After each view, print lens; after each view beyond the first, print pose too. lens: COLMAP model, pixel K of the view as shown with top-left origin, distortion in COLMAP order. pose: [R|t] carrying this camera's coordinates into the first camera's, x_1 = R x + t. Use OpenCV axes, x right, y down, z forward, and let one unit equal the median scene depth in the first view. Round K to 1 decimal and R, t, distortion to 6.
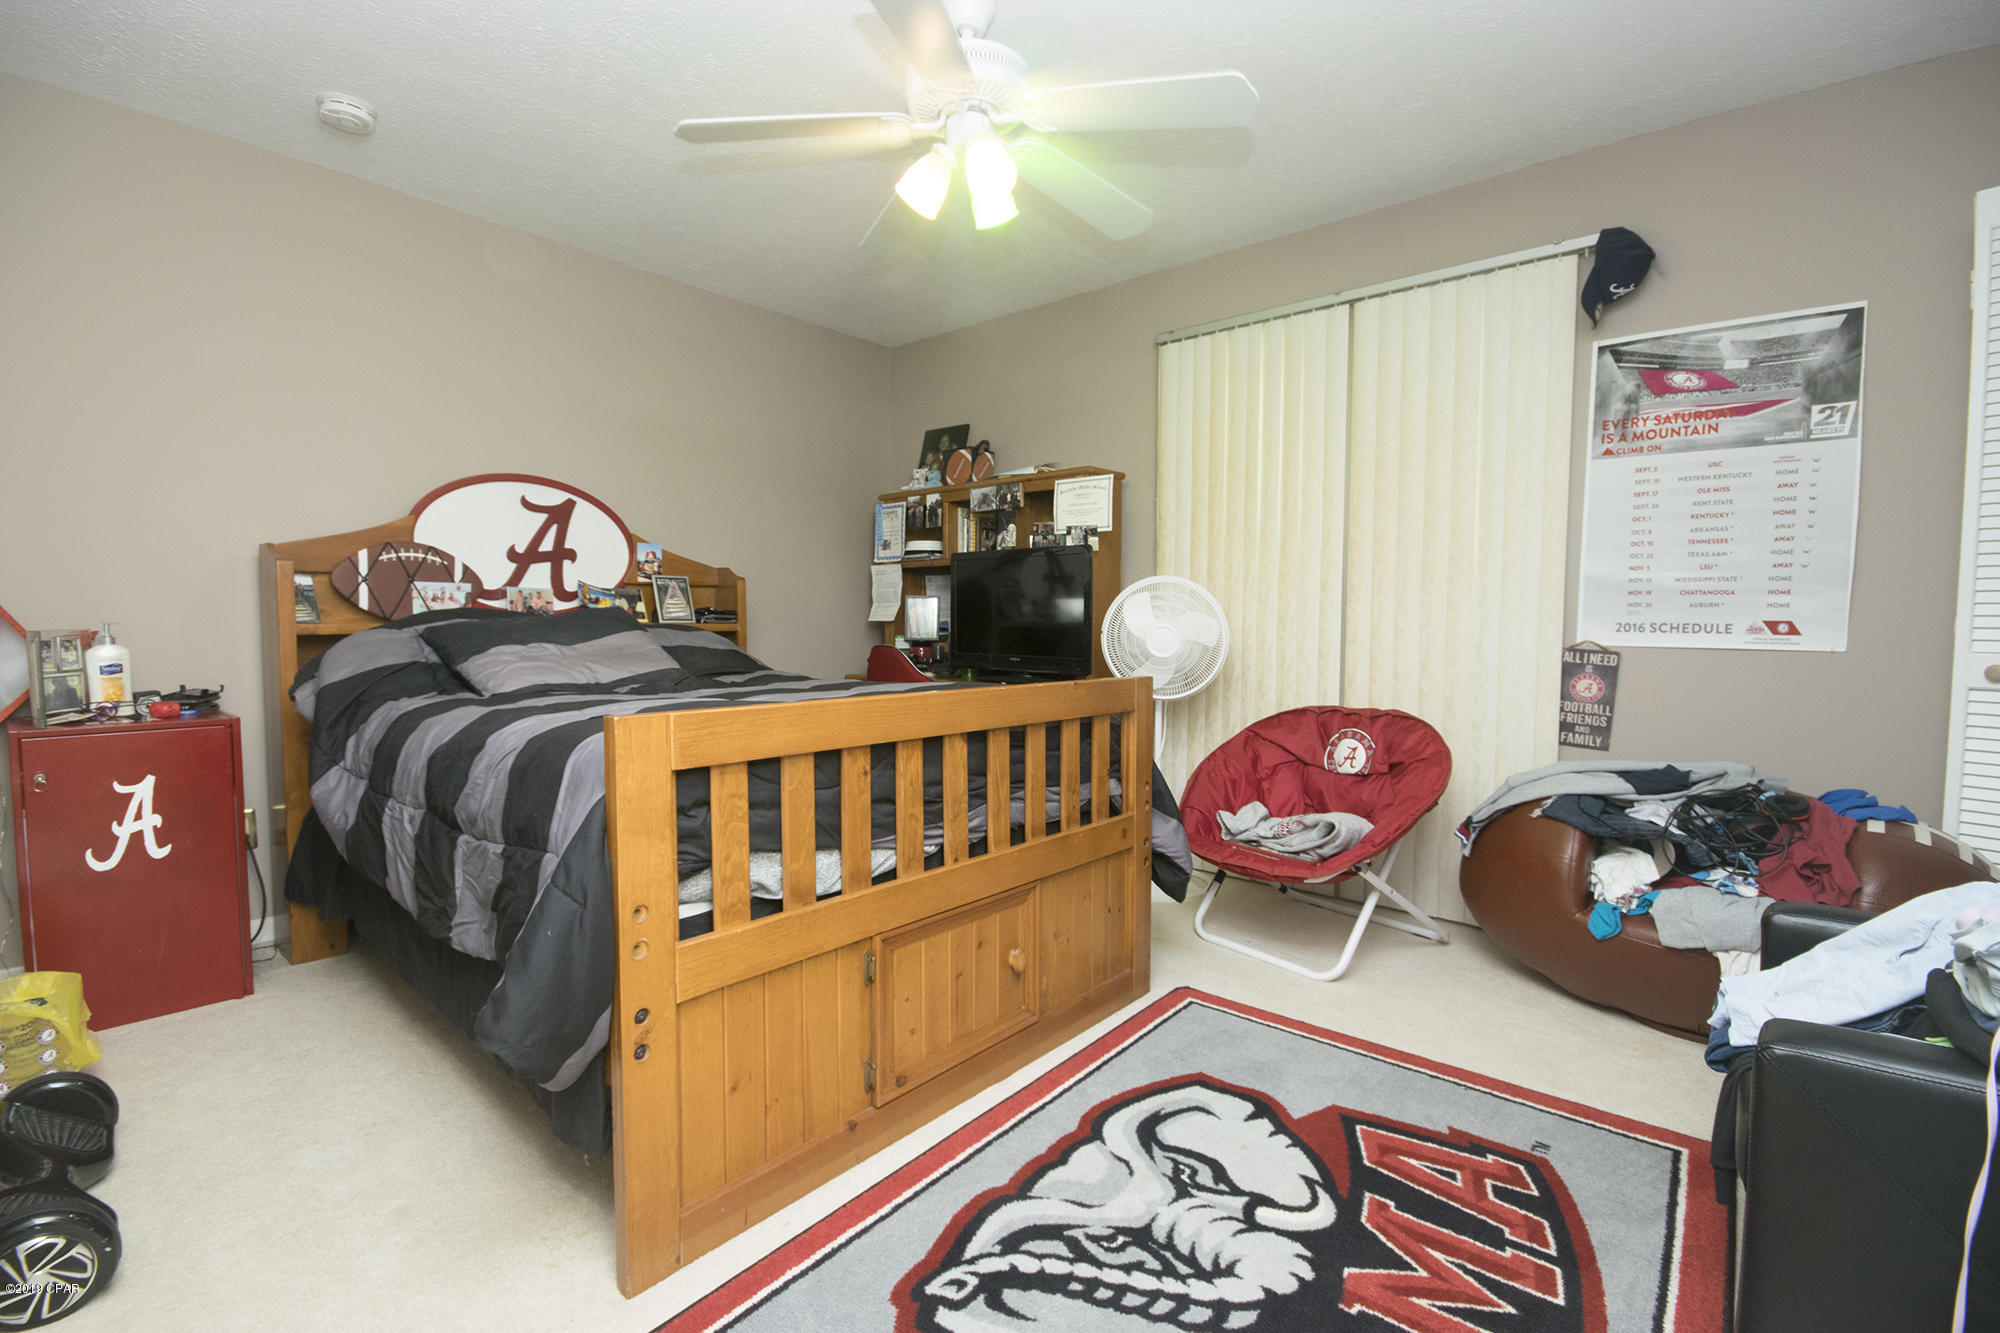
lens RADIAL K [[879.4, 0, 996.5], [0, 879.4, 666.8], [0, 0, 1]] dist [0.003593, -0.008551]
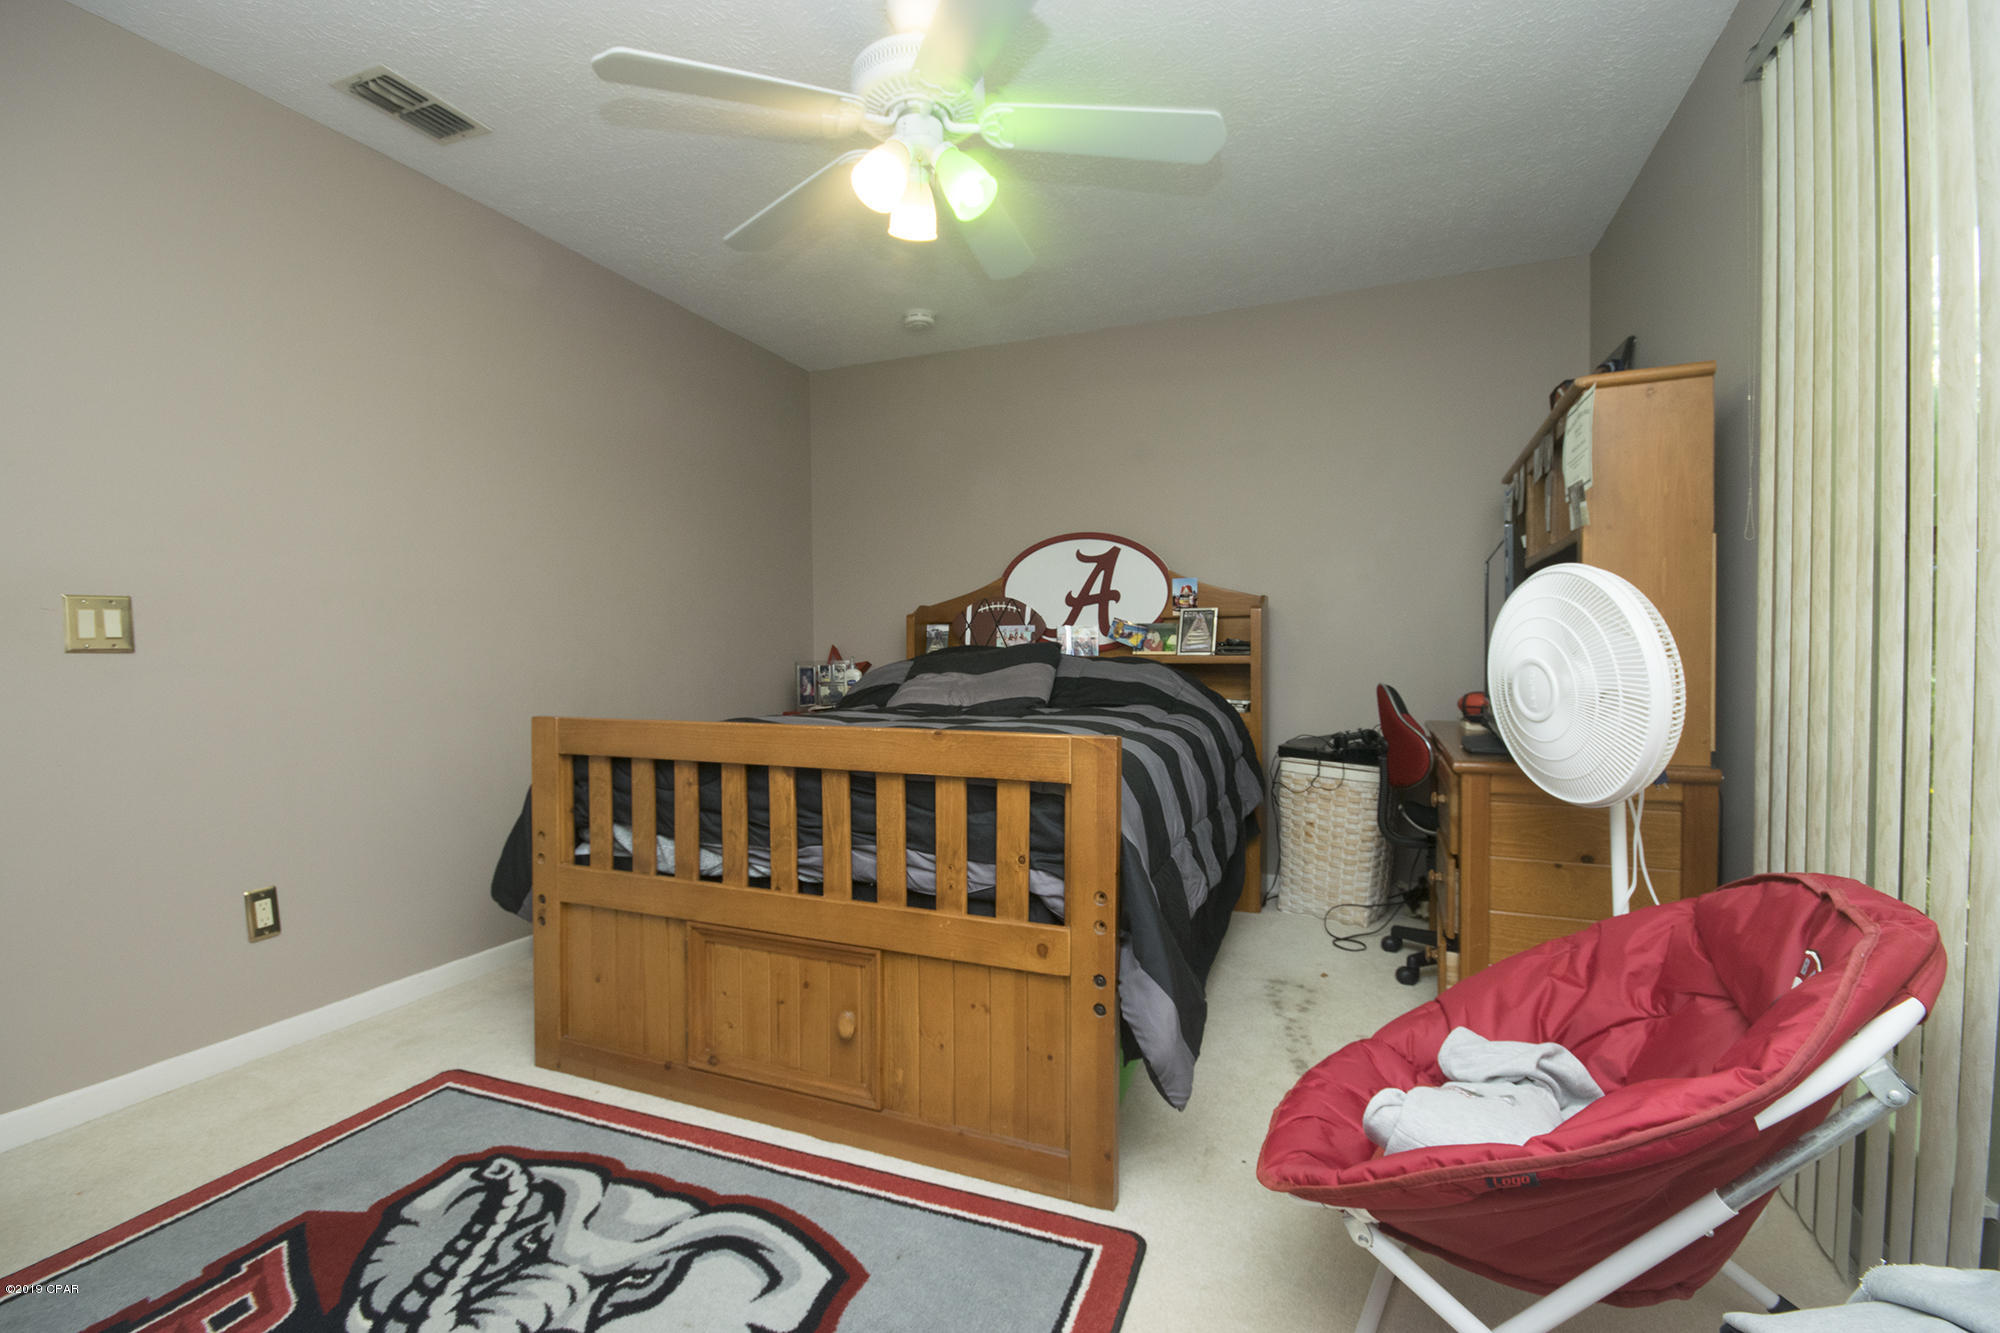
lens RADIAL K [[879.4, 0, 995.6], [0, 879.4, 665.4], [0, 0, 1]] dist [0.003593, -0.008551]
pose [[0.309792, 0.009632, -0.950756, 1.154194], [-0.039011, 0.999235, -0.002588, -0.056687], [0.950004, 0.037892, 0.309931, 1.036241]]
